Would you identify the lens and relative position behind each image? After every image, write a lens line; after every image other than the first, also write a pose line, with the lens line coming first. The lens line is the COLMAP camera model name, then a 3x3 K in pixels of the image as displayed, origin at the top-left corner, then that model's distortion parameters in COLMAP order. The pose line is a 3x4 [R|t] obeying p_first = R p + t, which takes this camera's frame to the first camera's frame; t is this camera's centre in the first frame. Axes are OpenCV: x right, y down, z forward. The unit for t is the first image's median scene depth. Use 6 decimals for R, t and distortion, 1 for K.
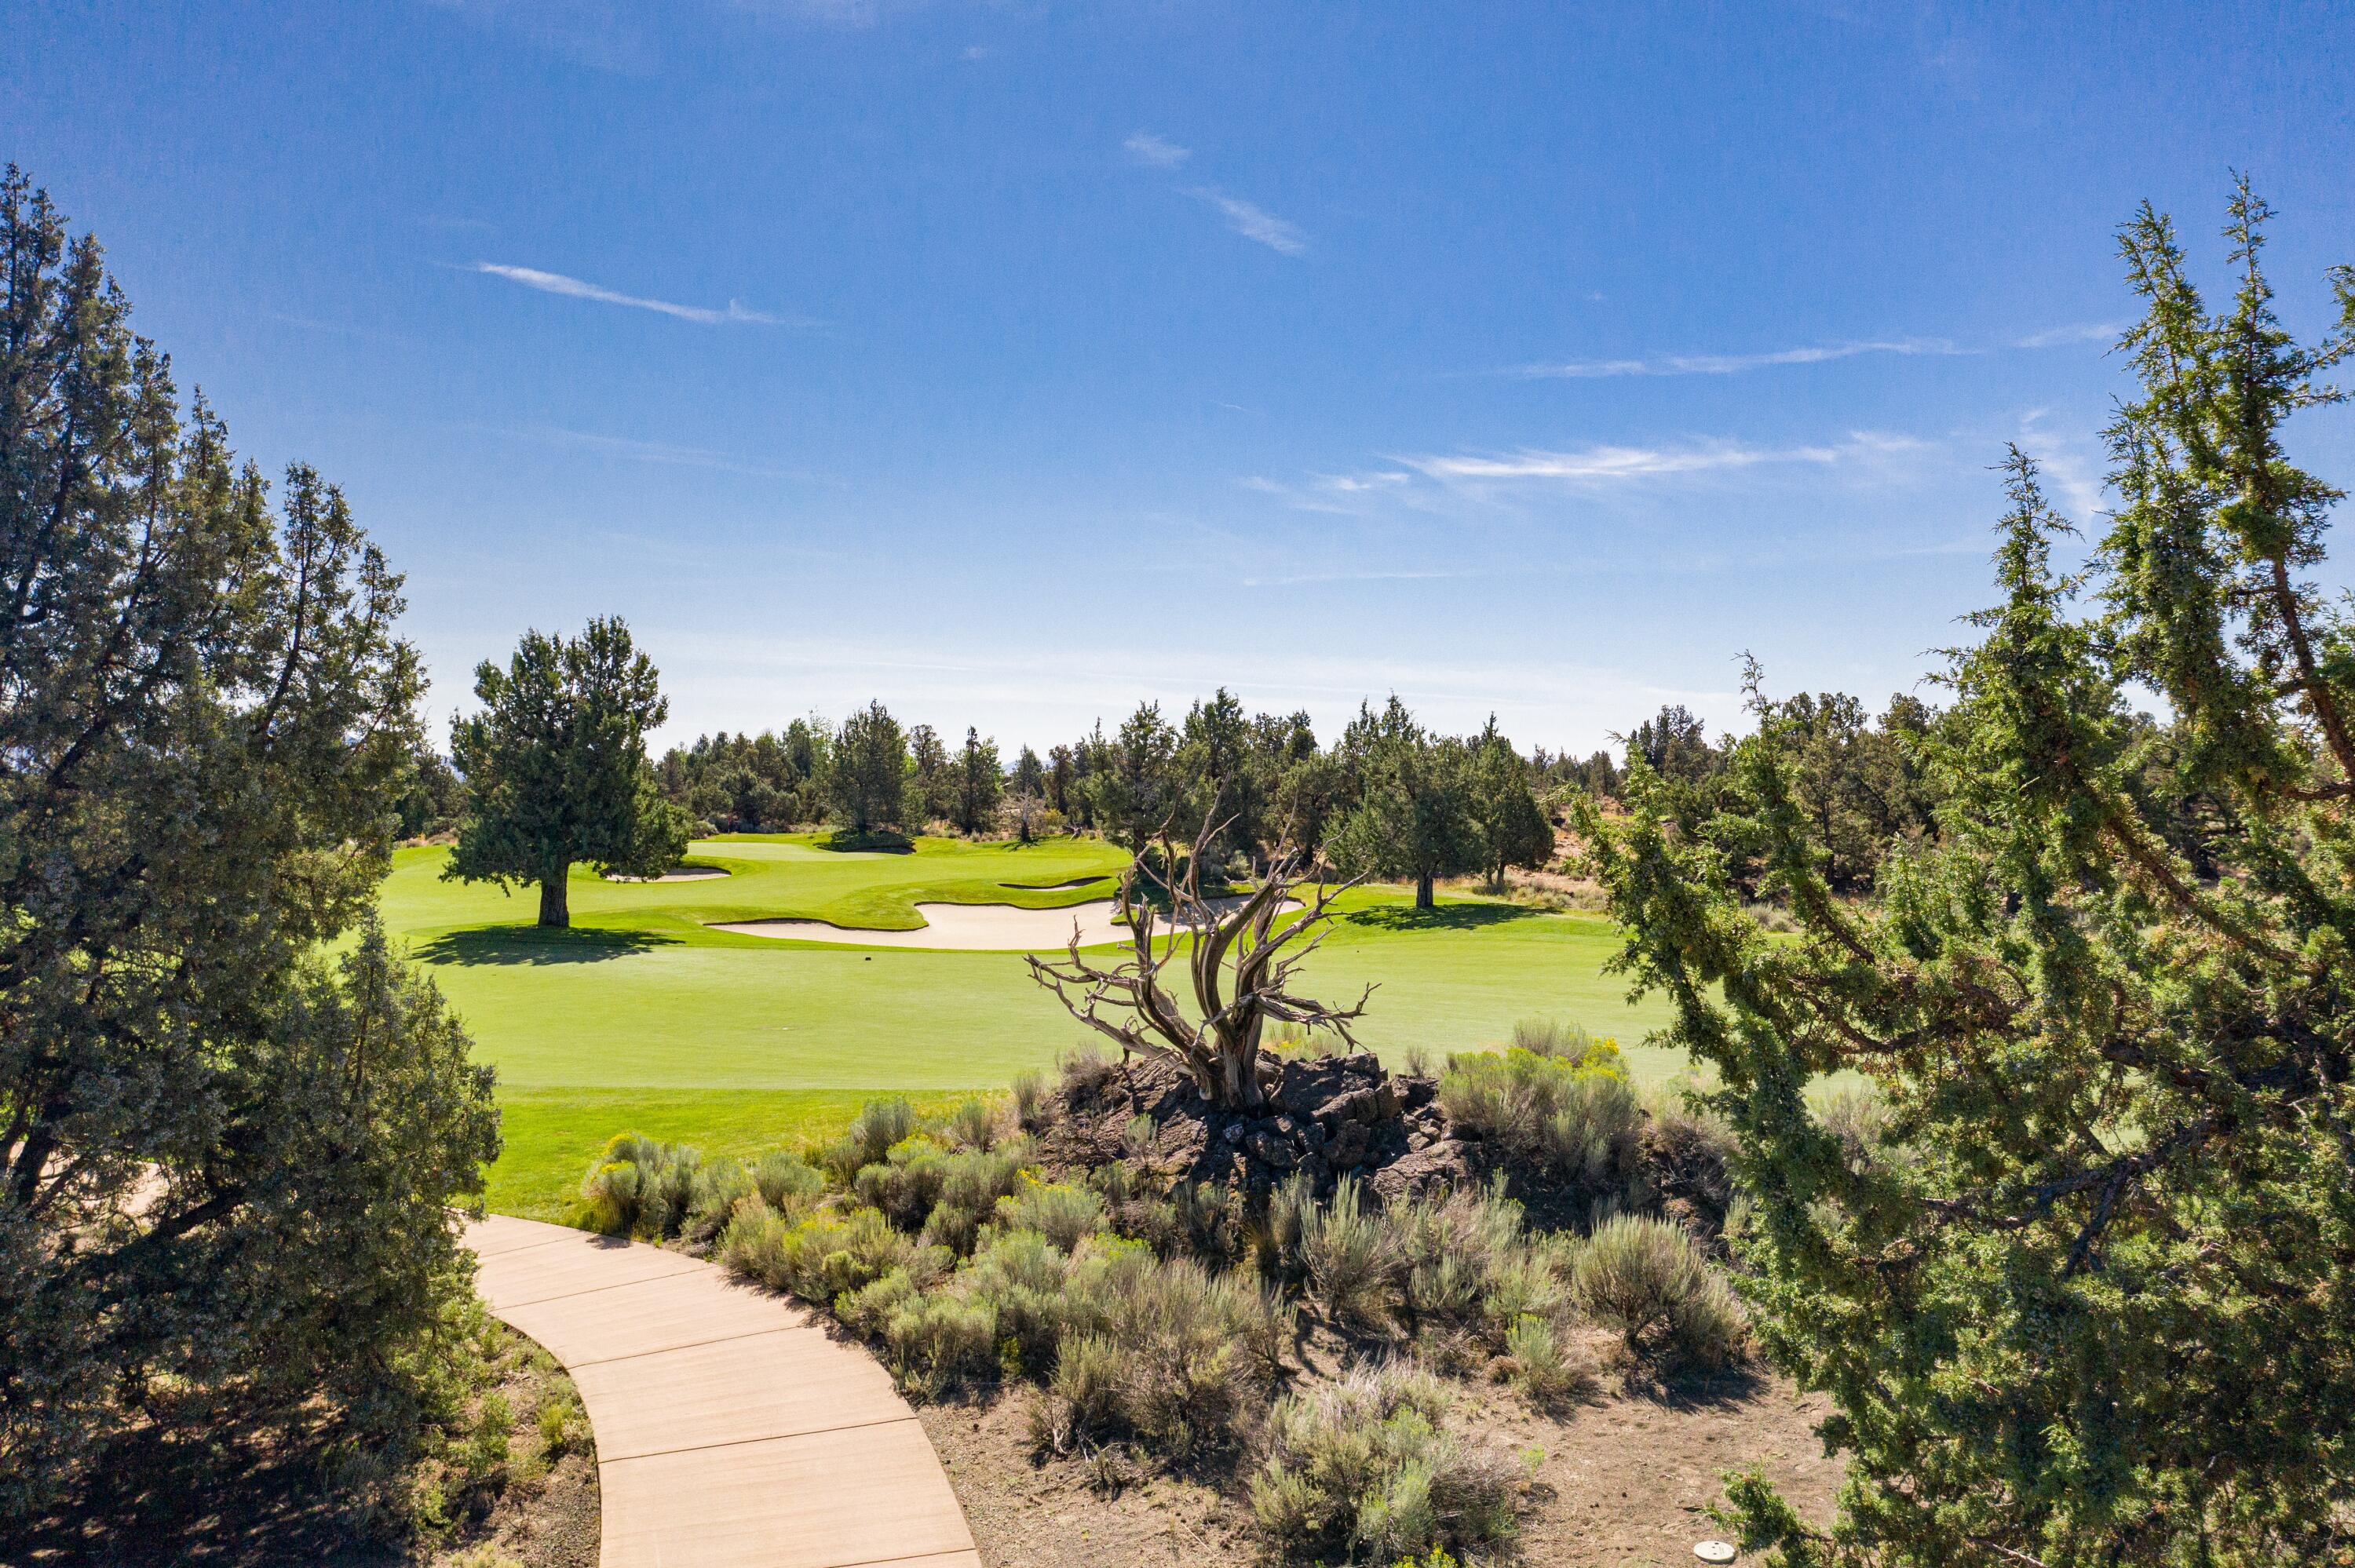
lens RADIAL K [[1900.5, 0, 1183.0], [0, 1900.5, 782.1], [0, 0, 1]] dist [-0.009271, 0.000118]
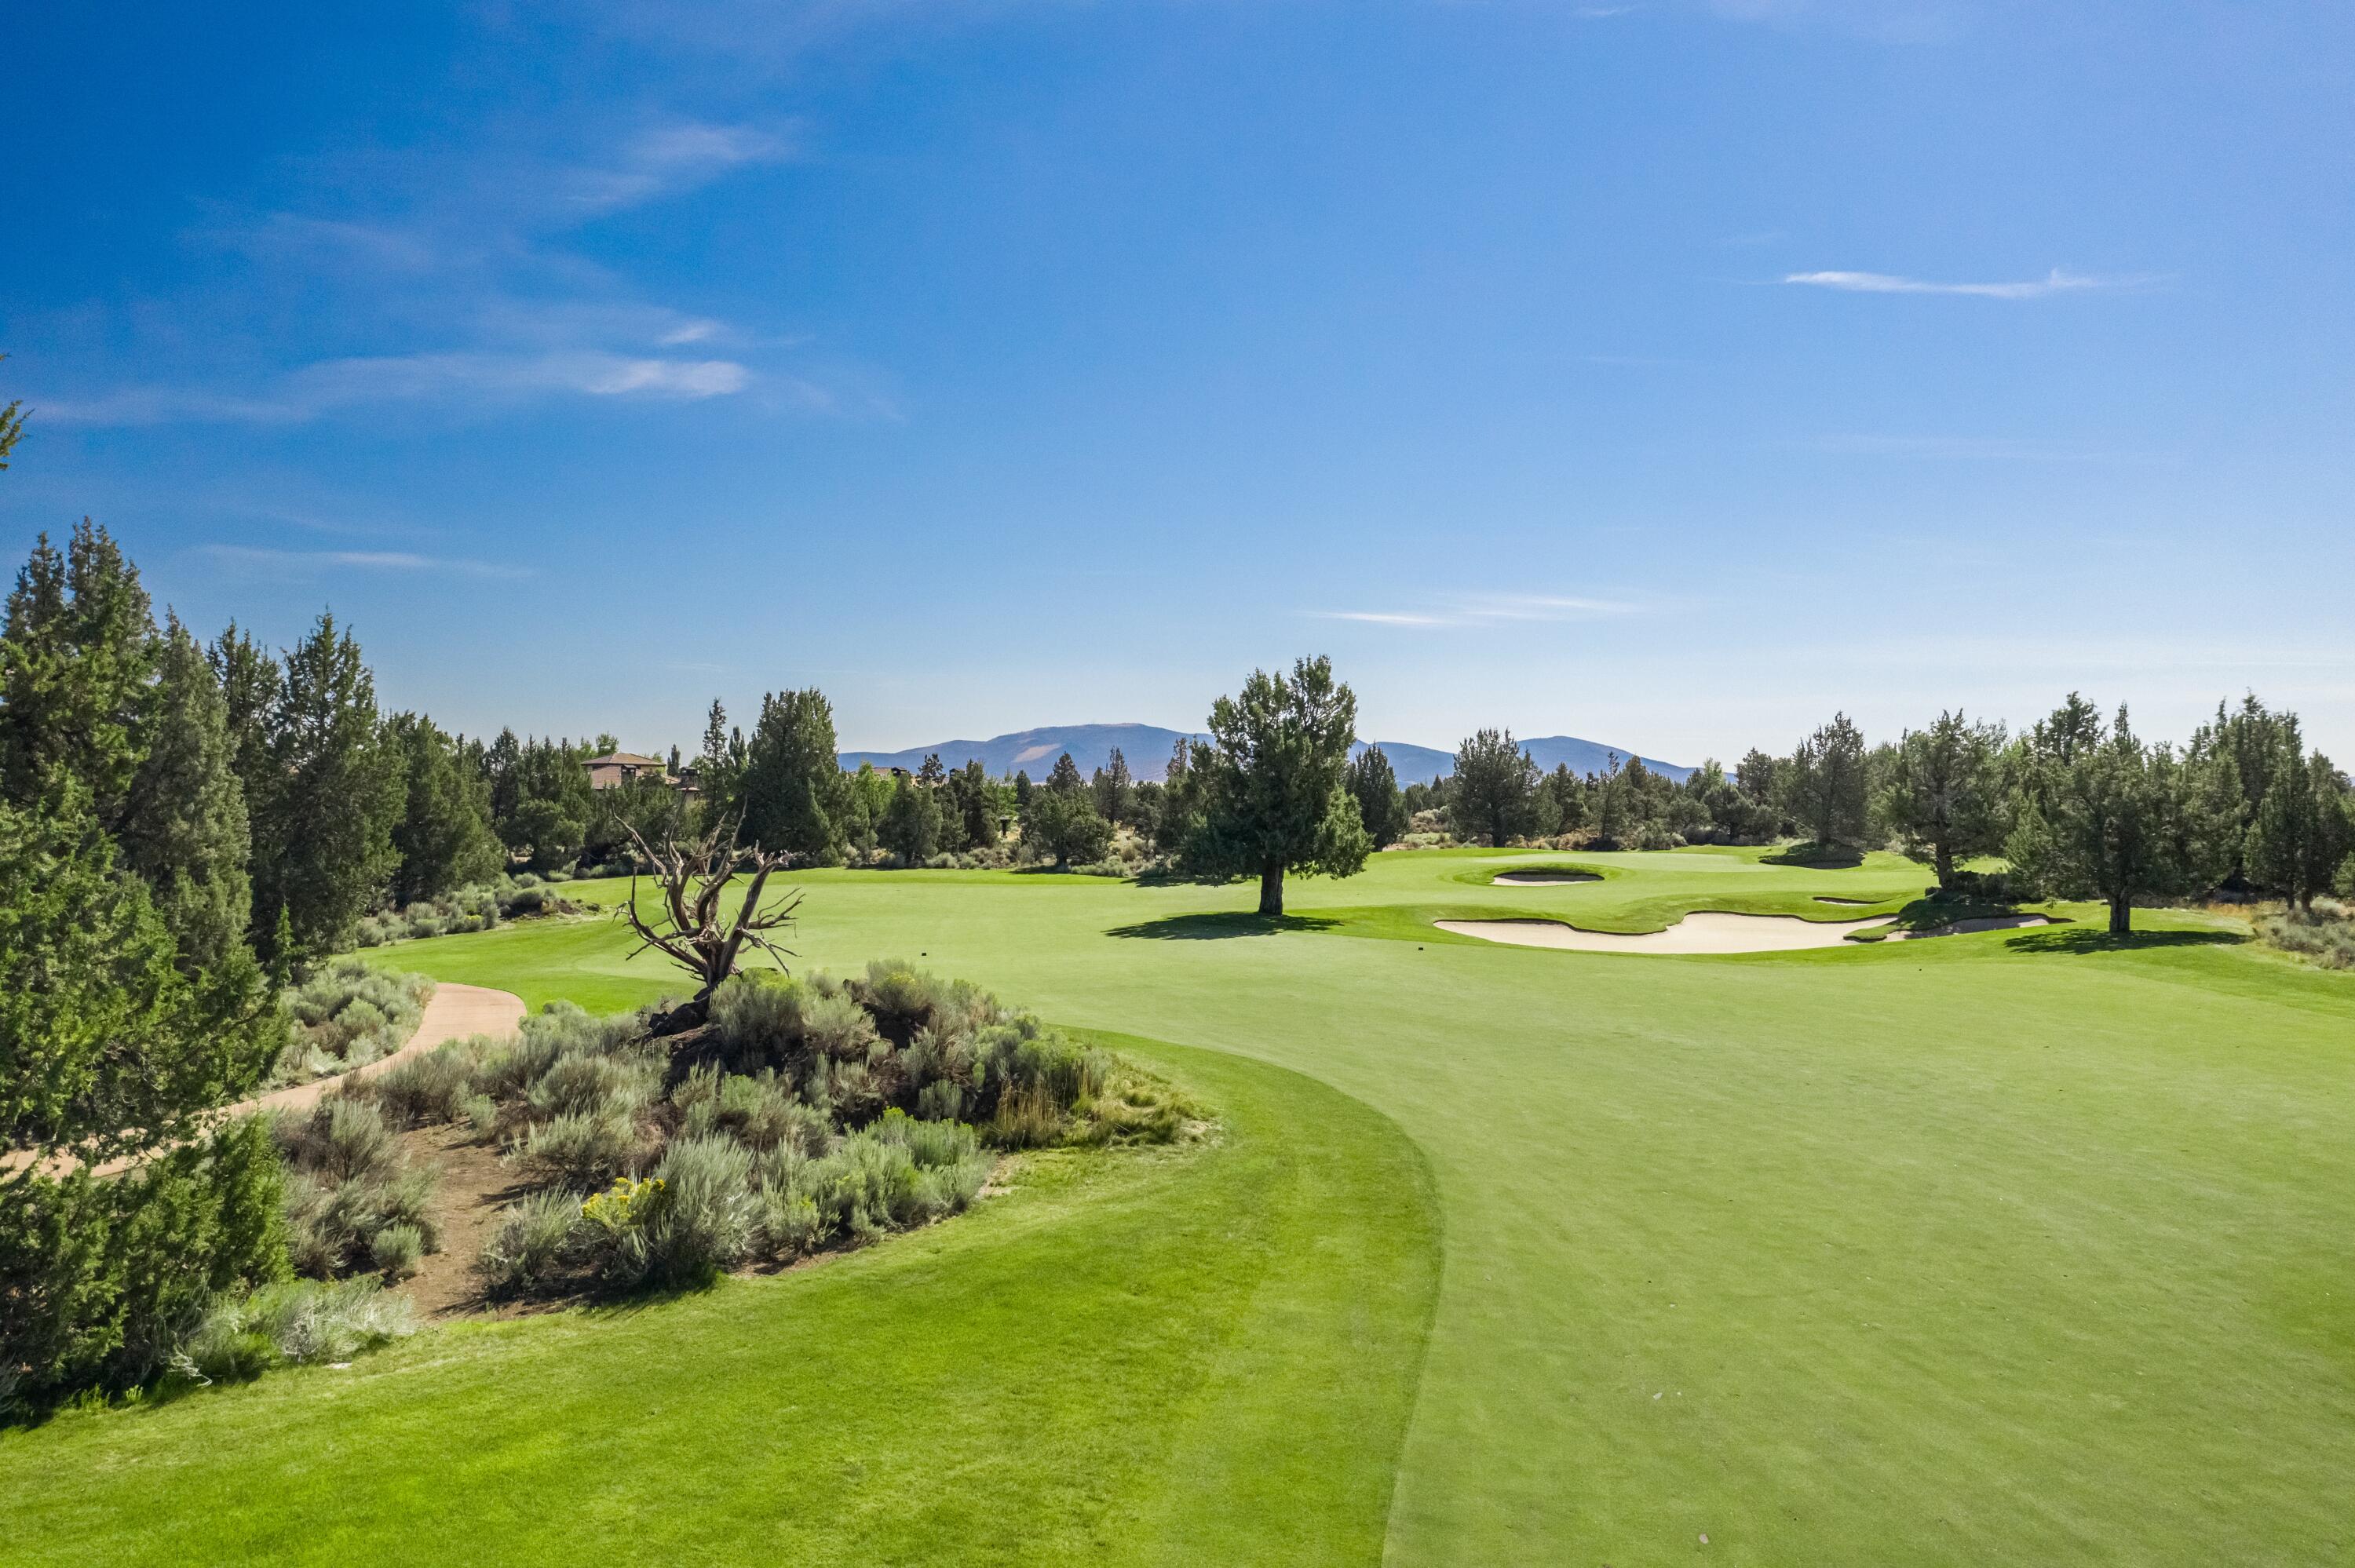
lens RADIAL K [[1900.5, 0, 1177.8], [0, 1900.5, 773.9], [0, 0, 1]] dist [-0.009271, 0.000118]
pose [[0.793718, -0.008216, -0.608231, 0.287755], [0.000650, 0.999920, -0.012658, 0.001456], [0.608286, 0.009652, 0.793659, 0.001024]]
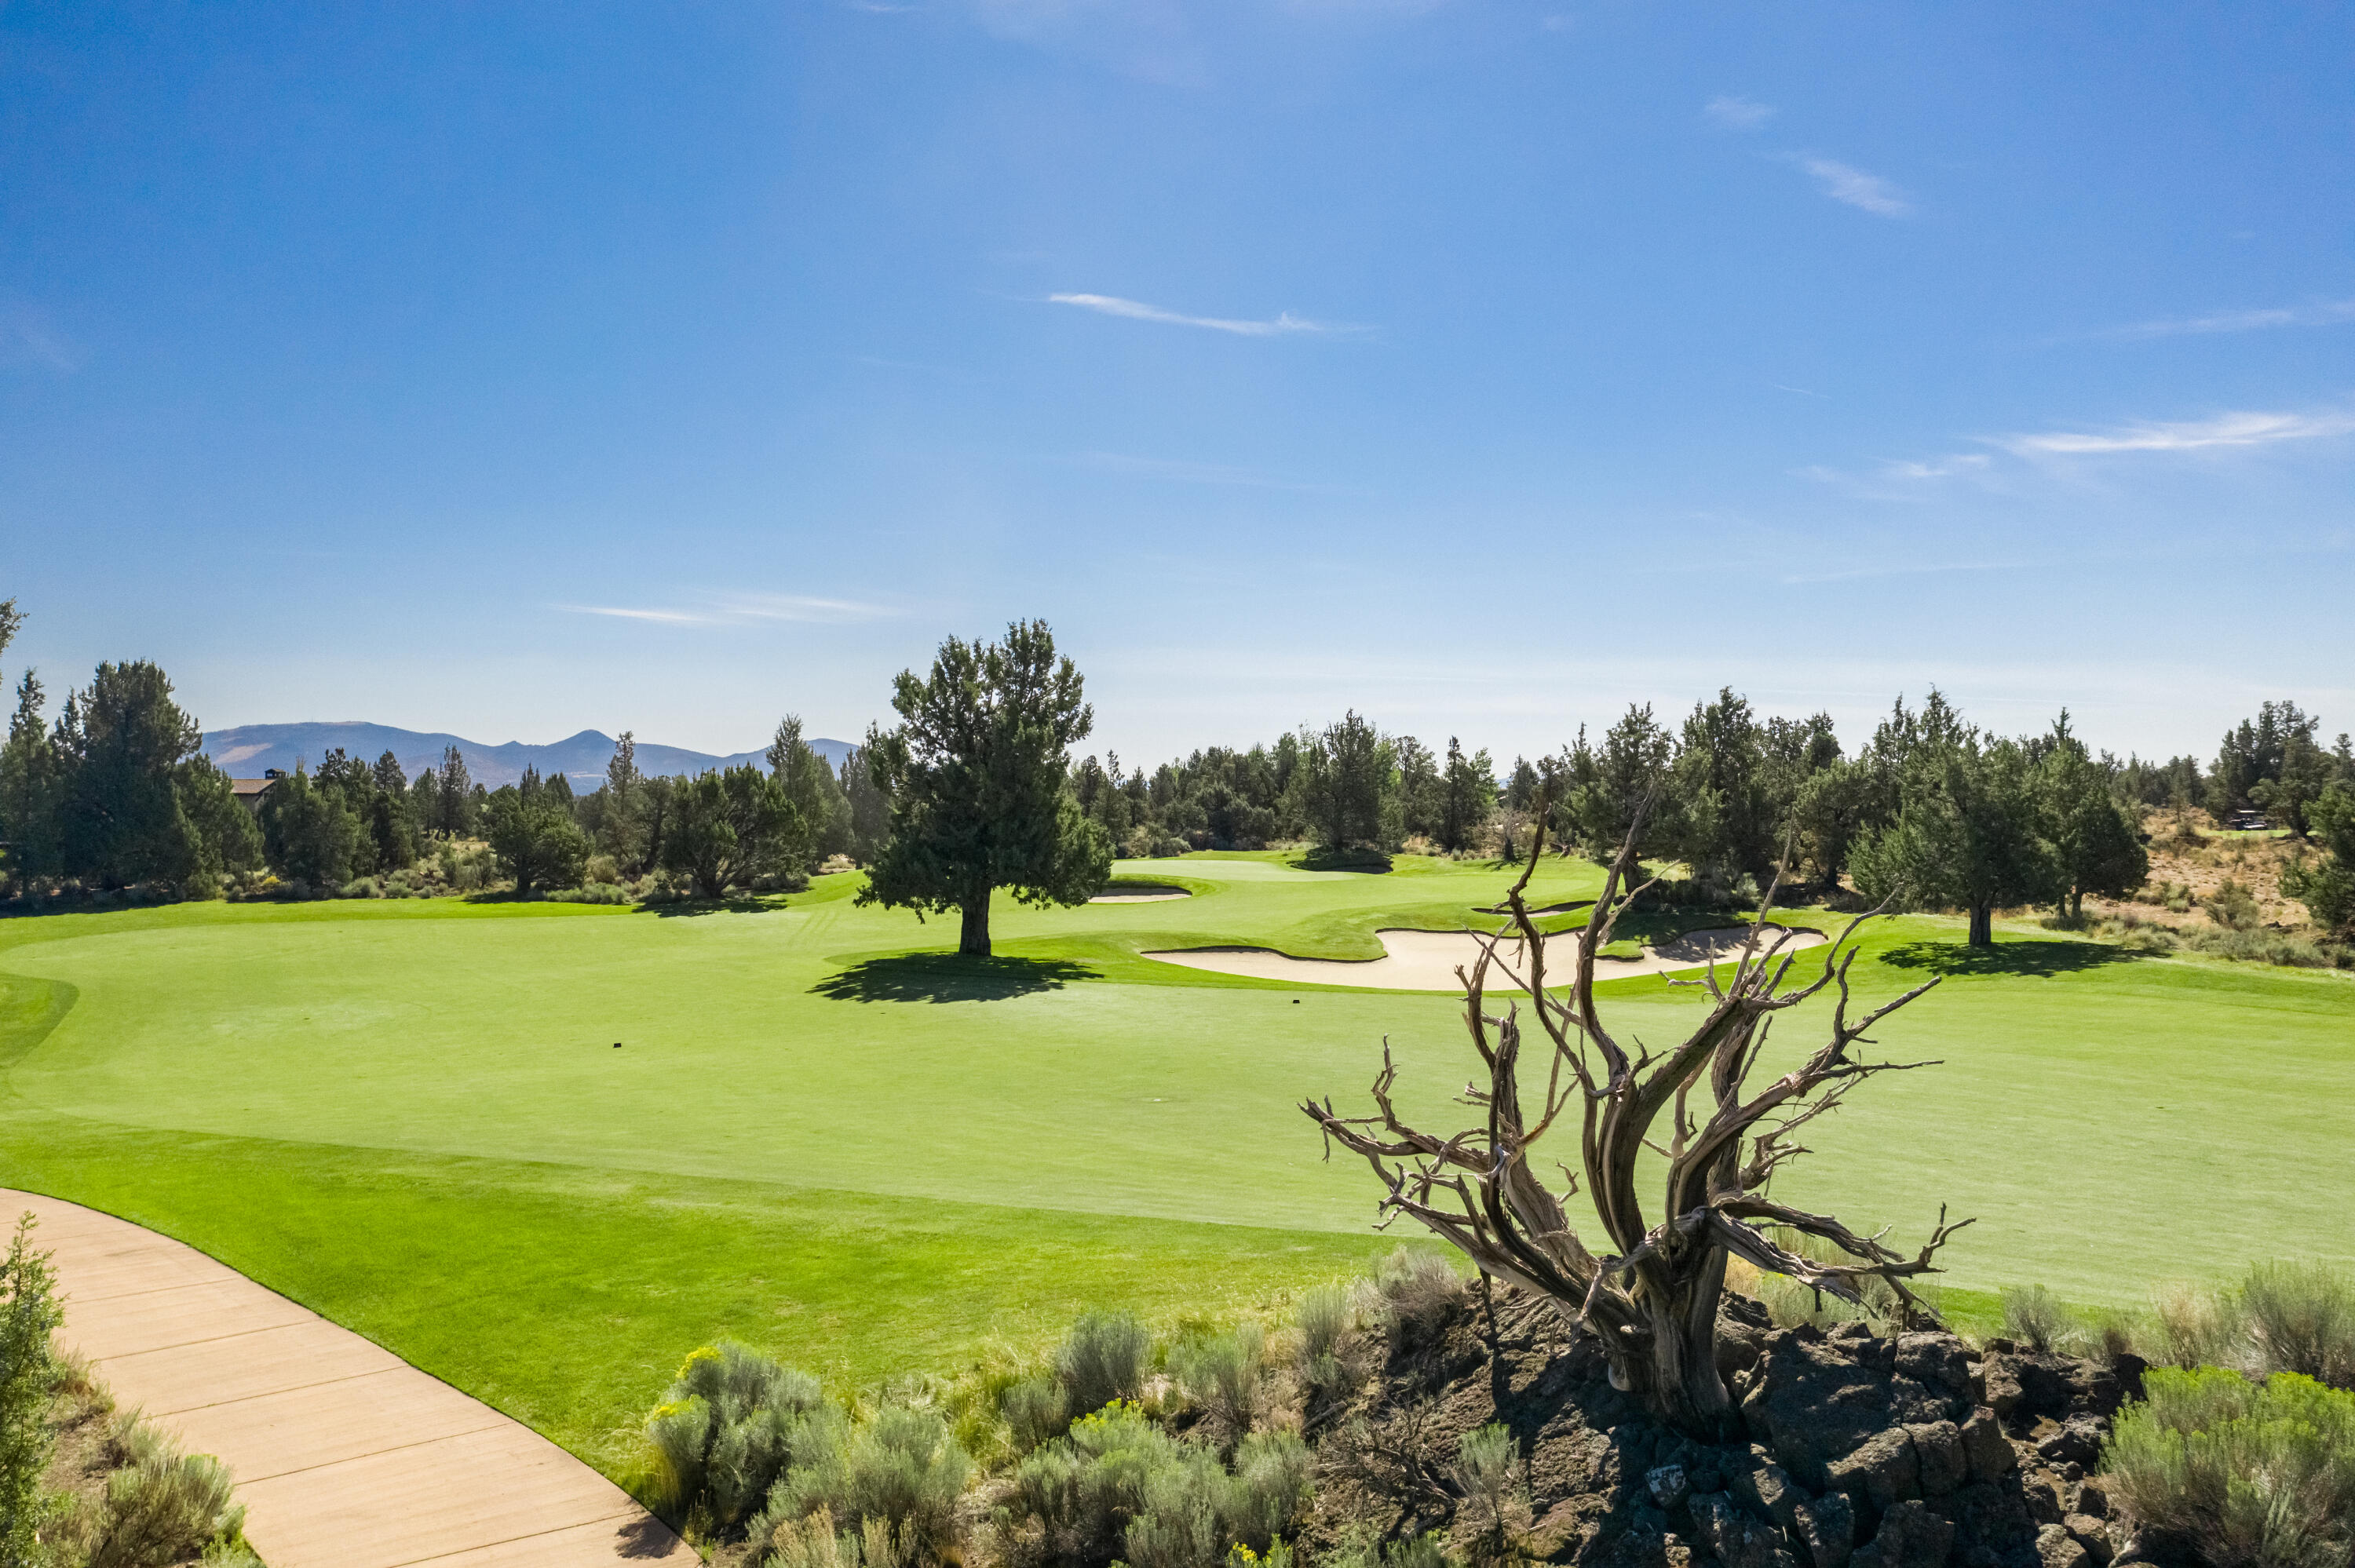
lens RADIAL K [[1900.5, 0, 1181.5], [0, 1900.5, 793.5], [0, 0, 1]] dist [-0.009271, 0.000118]
pose [[0.965174, -0.007004, -0.261514, 0.007774], [0.006675, 0.999975, -0.002148, -0.000283], [0.261523, 0.000328, 0.965197, 0.103017]]
